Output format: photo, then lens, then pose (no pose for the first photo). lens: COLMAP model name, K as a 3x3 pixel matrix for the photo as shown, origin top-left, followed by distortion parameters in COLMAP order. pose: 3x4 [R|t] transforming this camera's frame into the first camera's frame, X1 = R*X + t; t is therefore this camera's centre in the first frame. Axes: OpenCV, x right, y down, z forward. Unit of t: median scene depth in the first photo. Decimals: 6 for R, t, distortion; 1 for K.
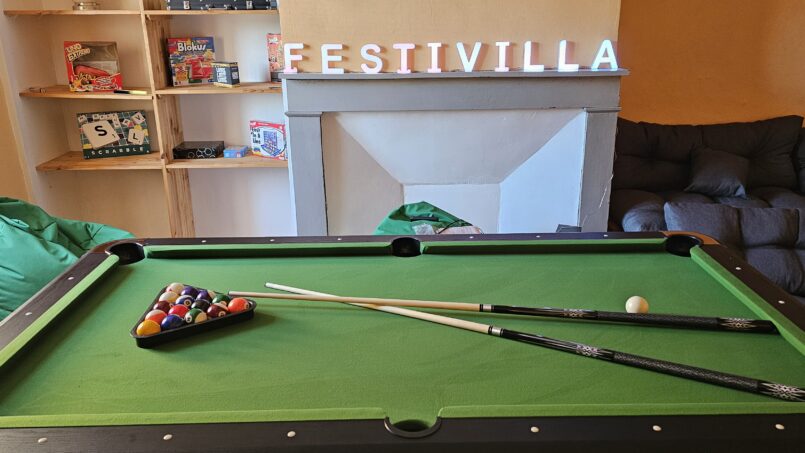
lens RADIAL K [[648.4, 0, 402.5], [0, 648.4, 226.5], [0, 0, 1]] dist [0.076625, -0.143625]
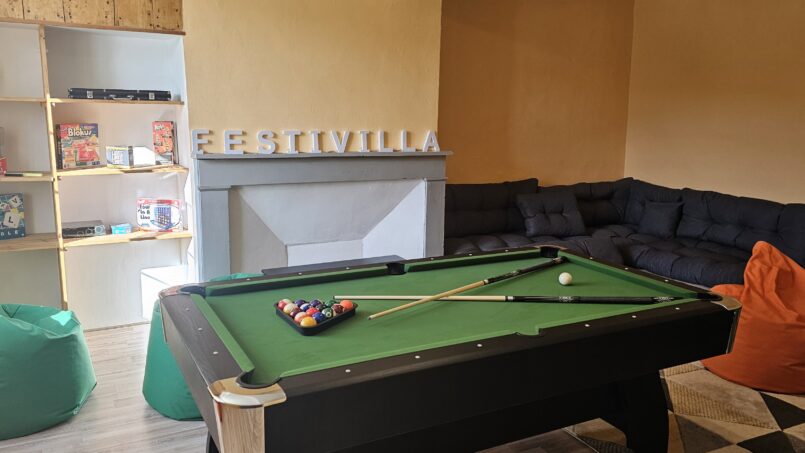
lens RADIAL K [[648.4, 0, 402.5], [0, 648.4, 226.5], [0, 0, 1]] dist [0.076625, -0.143625]
pose [[0.882923, -0.058528, 0.465855, -0.385296], [0.121908, 0.986748, -0.107078, 0.056711], [-0.453414, 0.151334, 0.878358, -0.154579]]
